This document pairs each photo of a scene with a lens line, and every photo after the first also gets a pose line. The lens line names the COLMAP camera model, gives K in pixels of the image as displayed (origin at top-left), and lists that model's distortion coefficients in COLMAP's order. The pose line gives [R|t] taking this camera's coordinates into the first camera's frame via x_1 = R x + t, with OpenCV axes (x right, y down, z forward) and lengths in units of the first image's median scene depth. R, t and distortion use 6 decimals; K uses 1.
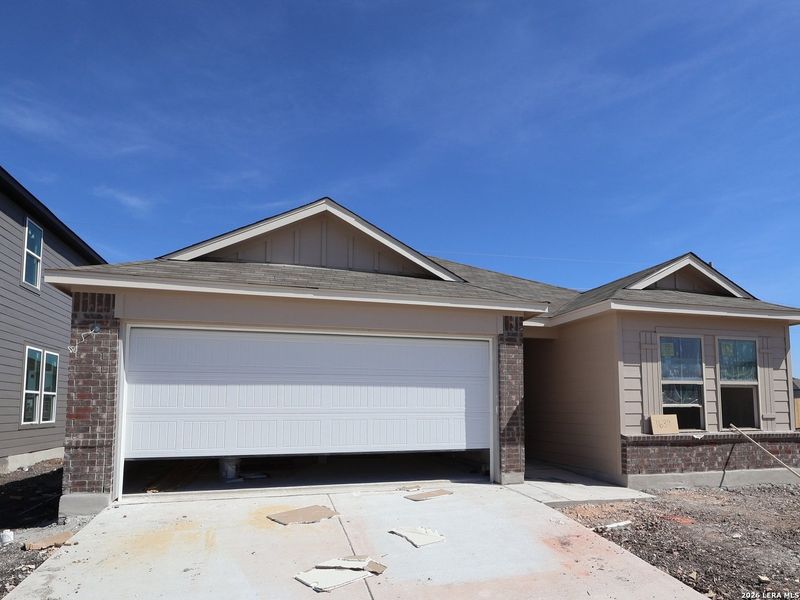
lens RADIAL K [[517.6, 0, 421.7], [0, 517.6, 365.1], [0, 0, 1]] dist [0.000368, 0.000286]
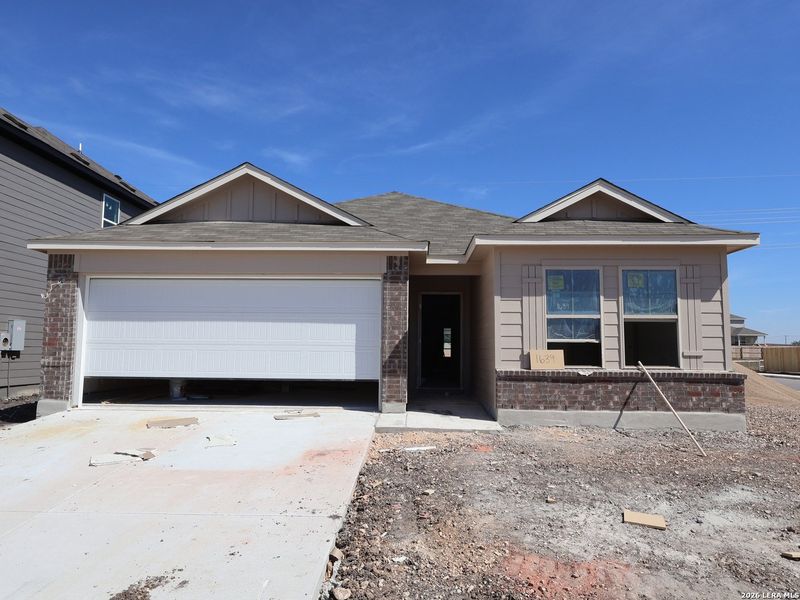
lens RADIAL K [[542.1, 0, 391.3], [0, 542.1, 300.4], [0, 0, 1]] dist [-0.001187, -0.000576]
pose [[0.946239, -0.018817, -0.322919, 0.524207], [0.015194, 0.999790, -0.013737, 0.012439], [0.323110, 0.008092, 0.946327, -0.059864]]
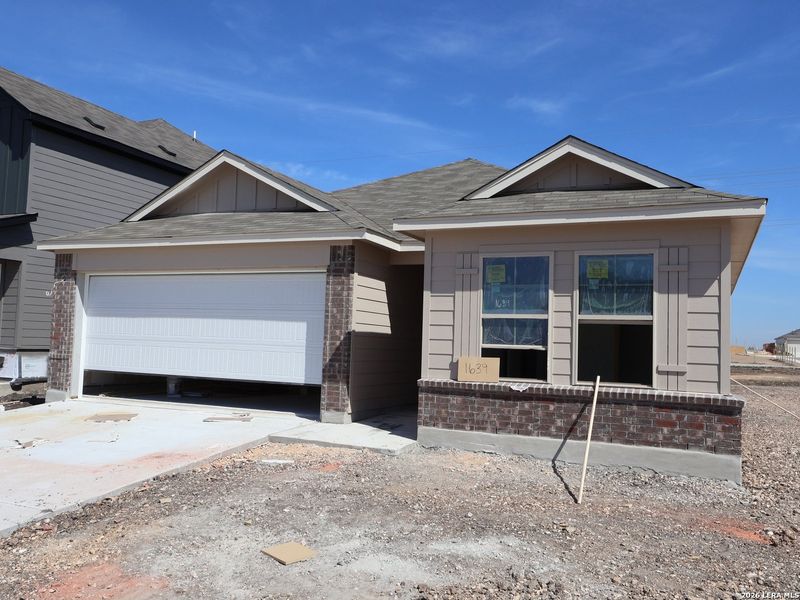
lens RADIAL K [[667.2, 0, 400.0], [0, 667.2, 300.0], [0, 0, 1]] dist [-0.002409, 0.000997]
pose [[0.758009, -0.014117, -0.652092, 1.044249], [0.018999, 0.999819, 0.000441, 0.005832], [0.651968, -0.012724, 0.758140, 0.153517]]
